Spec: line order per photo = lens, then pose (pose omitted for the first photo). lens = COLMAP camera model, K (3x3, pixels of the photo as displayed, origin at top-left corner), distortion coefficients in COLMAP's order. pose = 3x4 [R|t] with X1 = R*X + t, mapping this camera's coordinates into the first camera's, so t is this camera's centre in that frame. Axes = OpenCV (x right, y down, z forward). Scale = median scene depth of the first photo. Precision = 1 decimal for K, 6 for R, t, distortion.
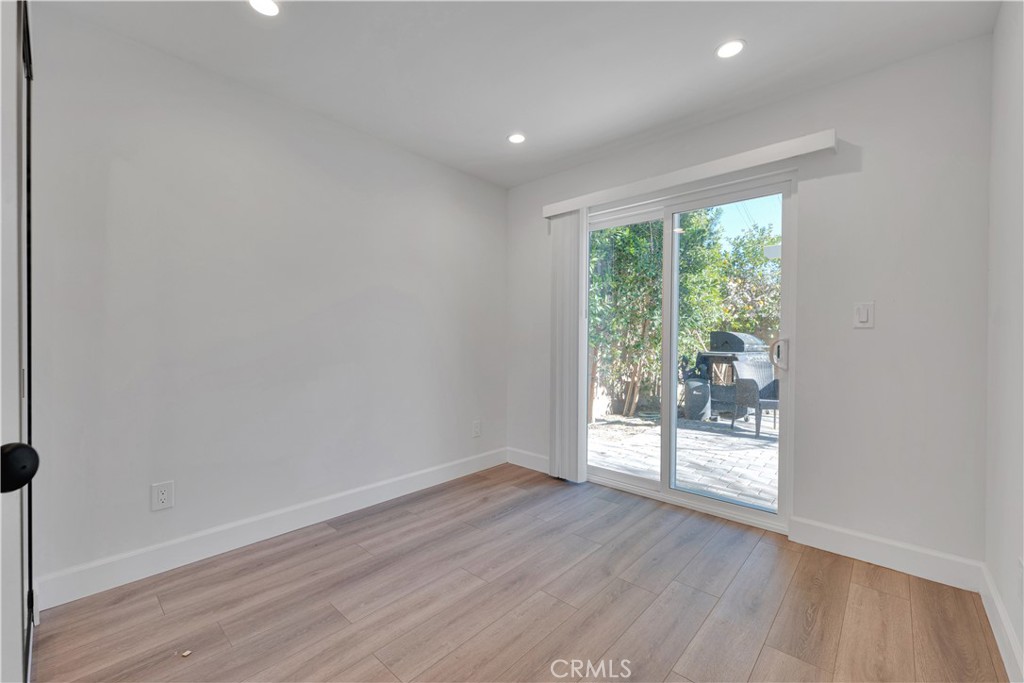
lens RADIAL K [[417.5, 0, 512.0], [0, 417.5, 341.5], [0, 0, 1]] dist [0.000422, 0.000220]
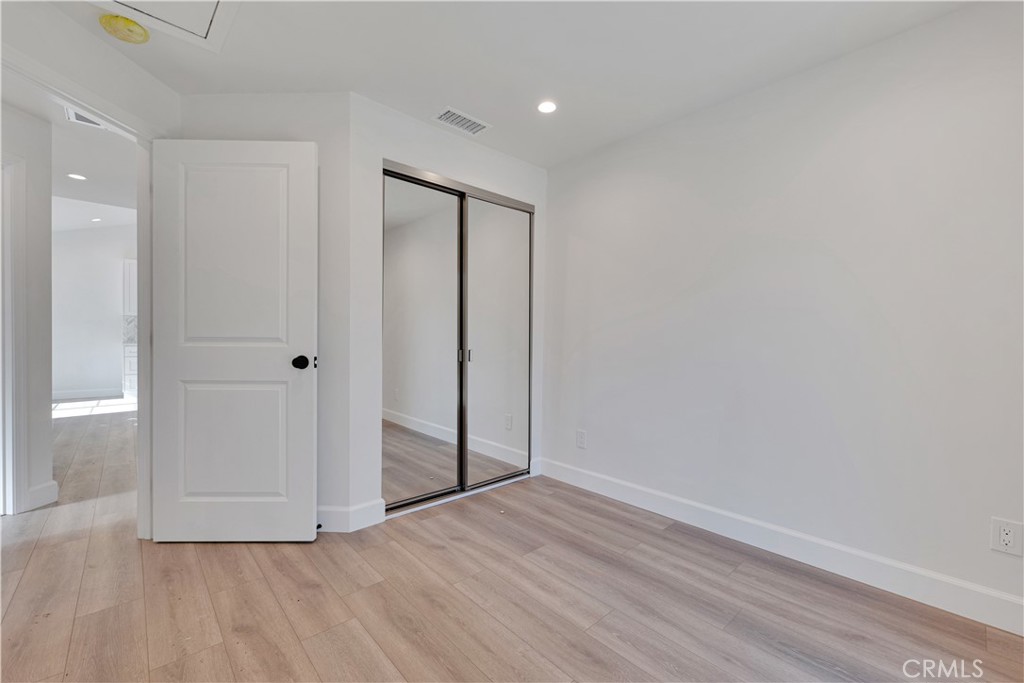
lens RADIAL K [[417.5, 0, 512.0], [0, 417.5, 341.5], [0, 0, 1]] dist [0.000422, 0.000220]
pose [[-0.086218, -0.000043, -0.996276, 0.637787], [-0.019594, 0.999807, 0.001653, 0.009459], [0.996084, 0.019664, -0.086202, 0.757880]]
